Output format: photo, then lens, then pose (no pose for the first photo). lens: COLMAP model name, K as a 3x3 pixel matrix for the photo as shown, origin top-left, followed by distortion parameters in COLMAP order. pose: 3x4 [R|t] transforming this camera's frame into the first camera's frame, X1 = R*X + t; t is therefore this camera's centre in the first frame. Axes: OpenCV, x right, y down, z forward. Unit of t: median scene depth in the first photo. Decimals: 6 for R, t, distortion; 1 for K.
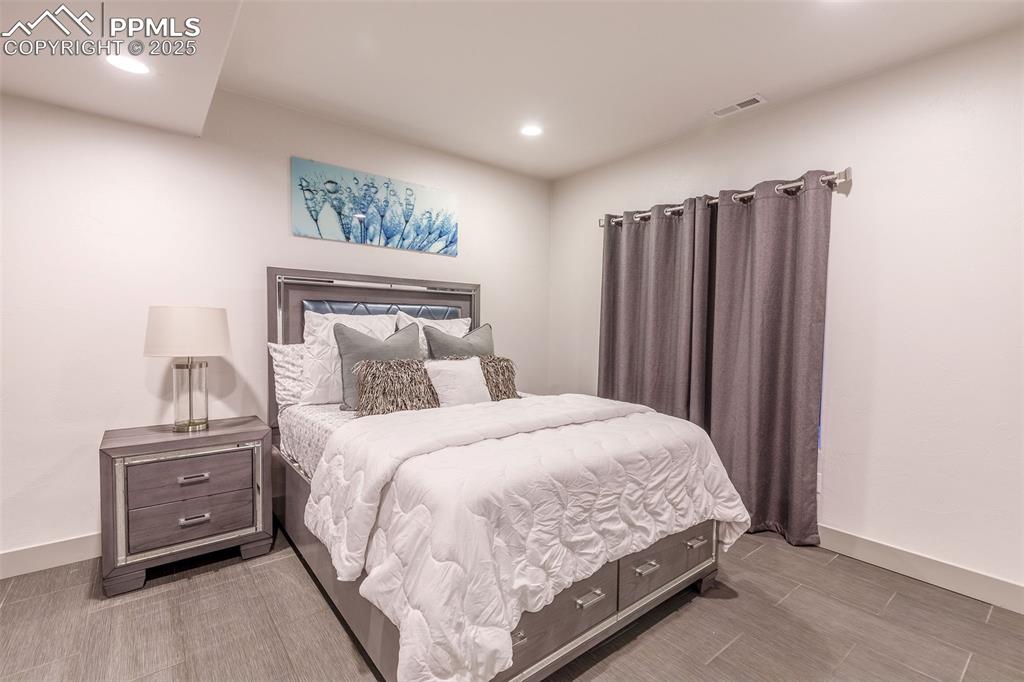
lens RADIAL K [[472.0, 0, 513.8], [0, 472.0, 343.3], [0, 0, 1]] dist [0.010527, -0.000289]
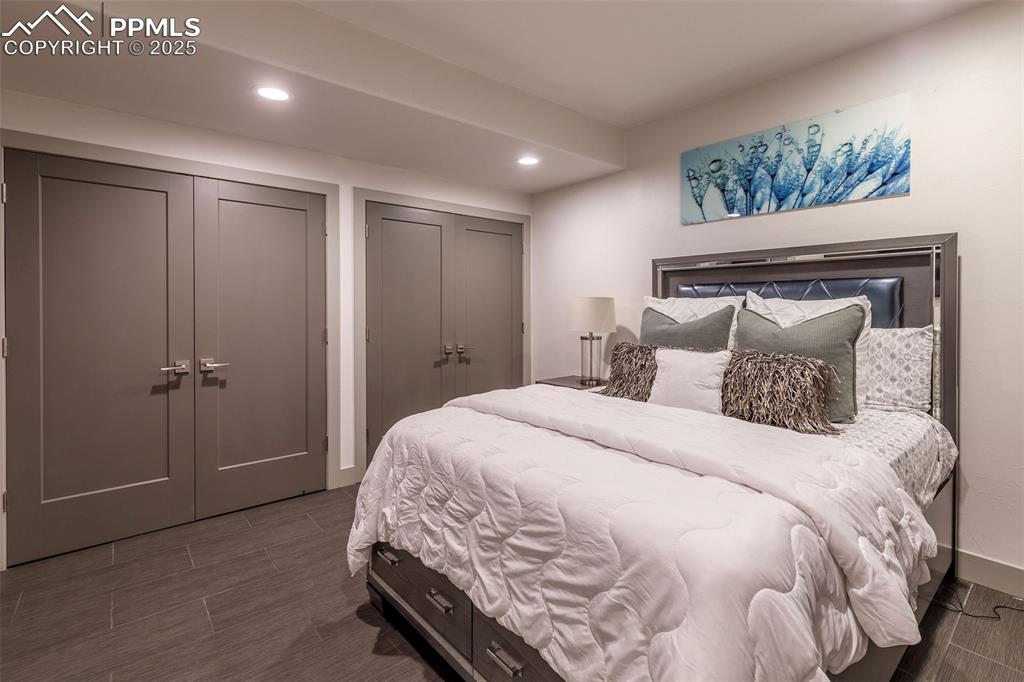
lens RADIAL K [[476.5, 0, 511.2], [0, 476.5, 310.4], [0, 0, 1]] dist [0.001072, -0.000158]
pose [[0.007122, -0.007837, -0.999944, 0.550415], [-0.037690, 0.999257, -0.008100, -0.012030], [0.999264, 0.037745, 0.006821, 0.557011]]
